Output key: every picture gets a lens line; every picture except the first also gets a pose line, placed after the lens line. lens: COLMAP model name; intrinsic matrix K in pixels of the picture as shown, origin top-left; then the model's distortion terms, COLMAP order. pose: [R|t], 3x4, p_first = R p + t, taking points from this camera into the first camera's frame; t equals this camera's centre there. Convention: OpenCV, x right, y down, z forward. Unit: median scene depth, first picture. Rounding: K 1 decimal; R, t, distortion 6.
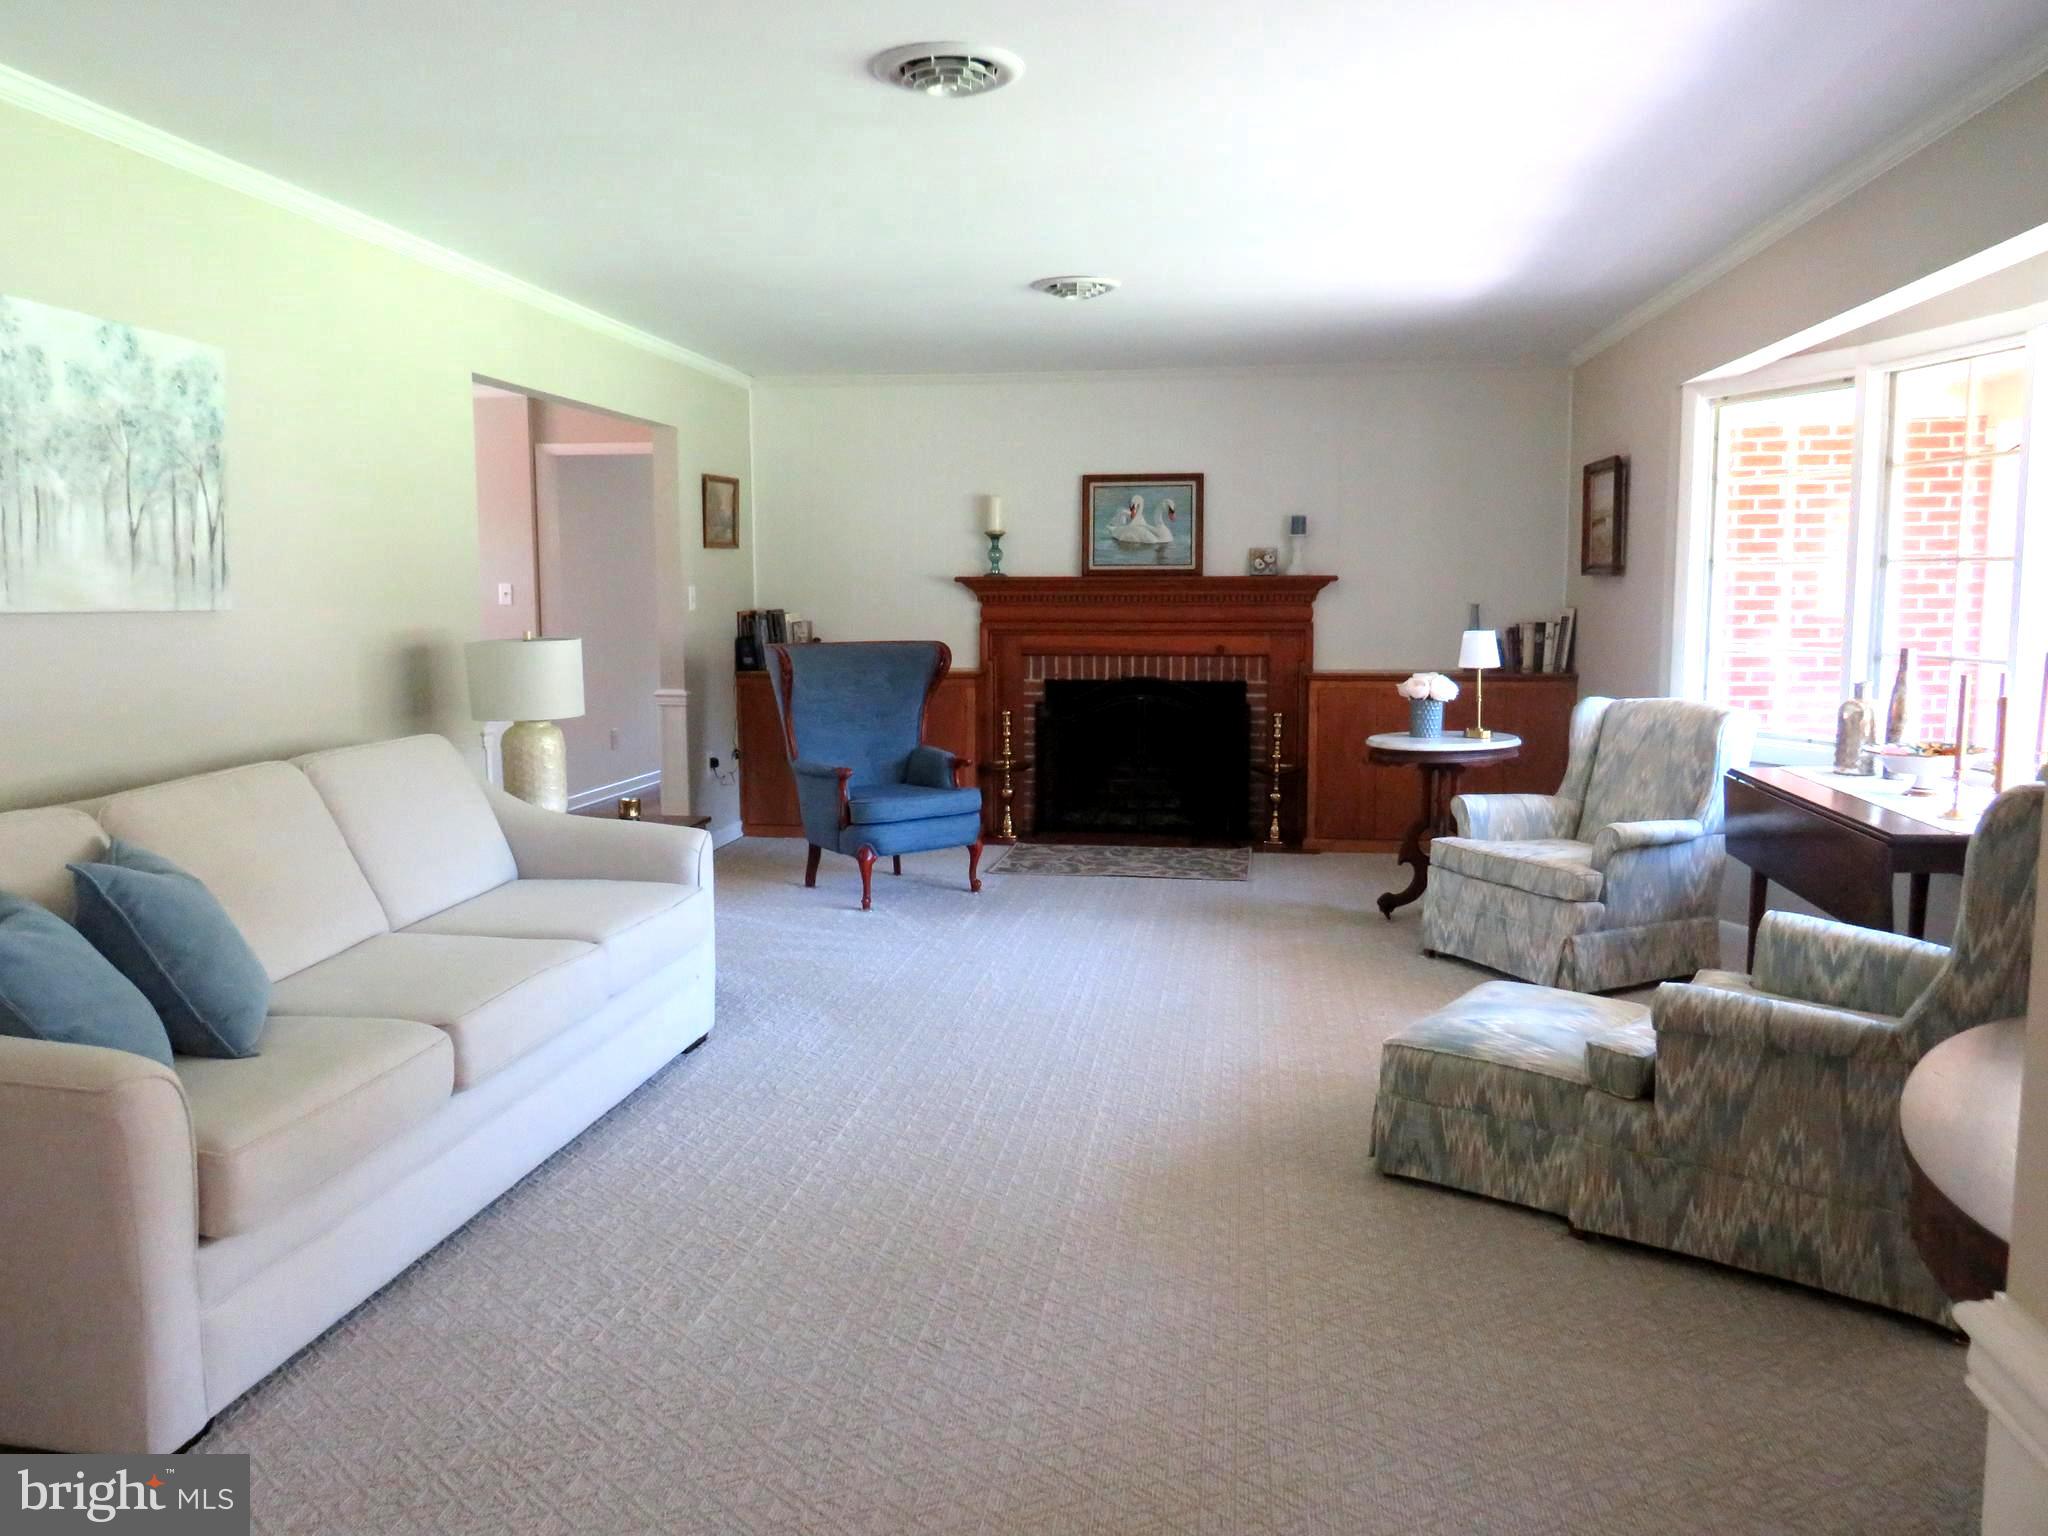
lens RADIAL K [[1436.8, 0, 1012.8], [0, 1436.8, 758.8], [0, 0, 1]] dist [-0.032717, 0.018428]
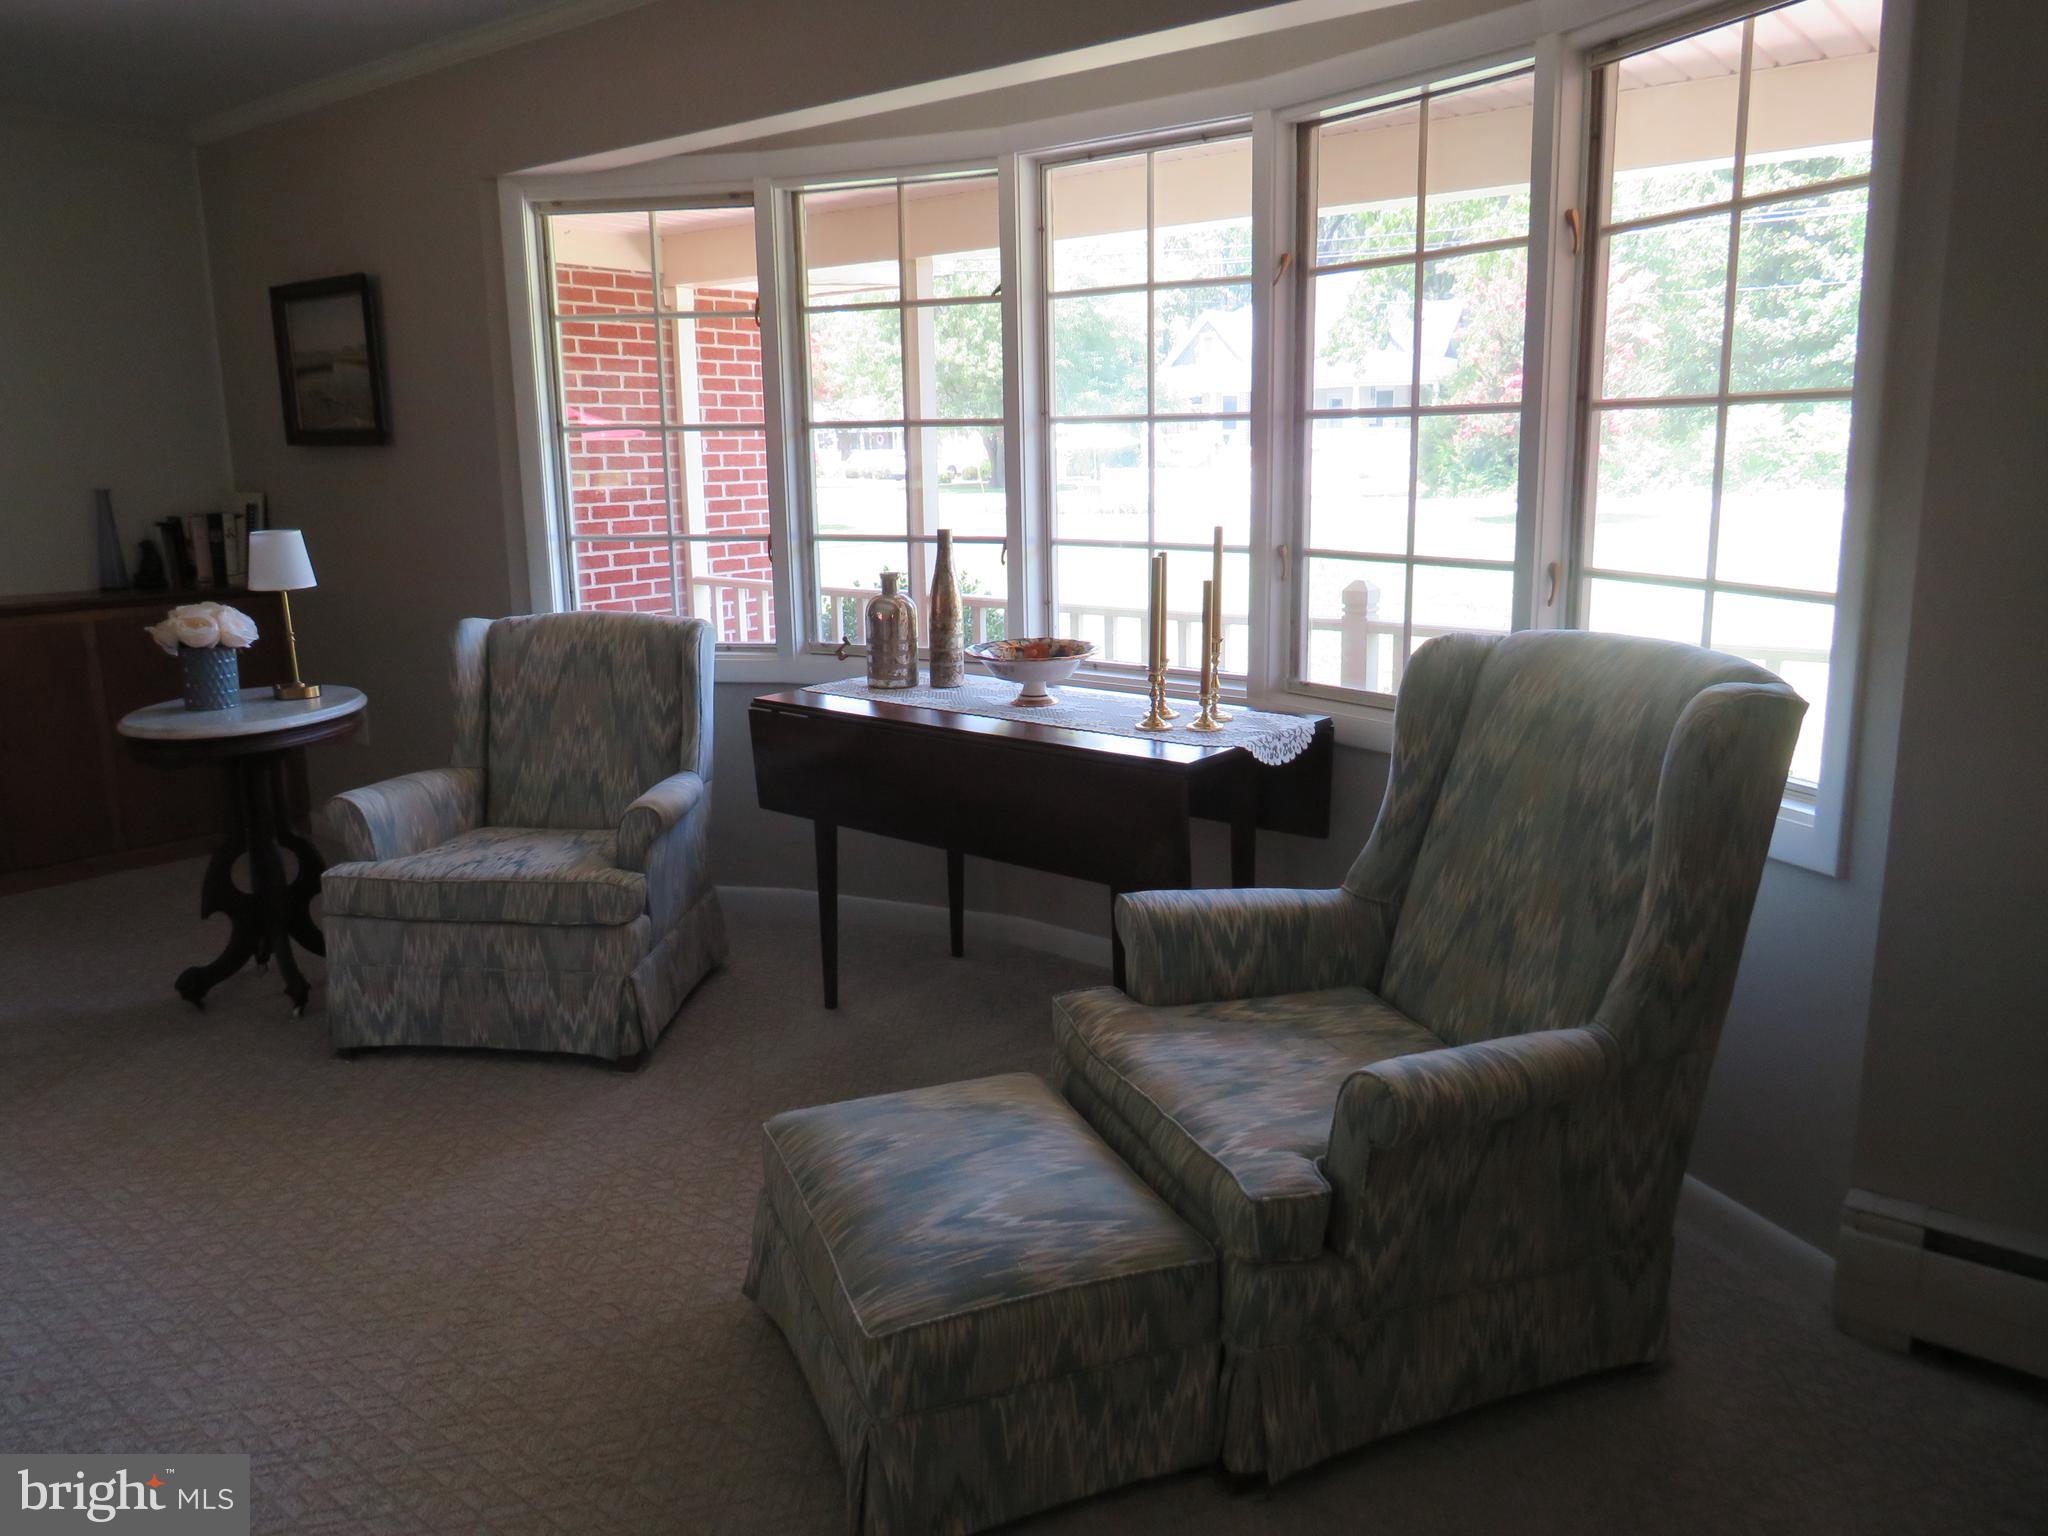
lens RADIAL K [[1436.8, 0, 1038.7], [0, 1436.8, 766.7], [0, 0, 1]] dist [-0.032717, 0.018428]
pose [[0.482874, -0.180389, 0.856909, -0.052073], [0.106469, 0.983387, 0.147018, -0.032678], [-0.869194, 0.020243, 0.494057, 0.299643]]
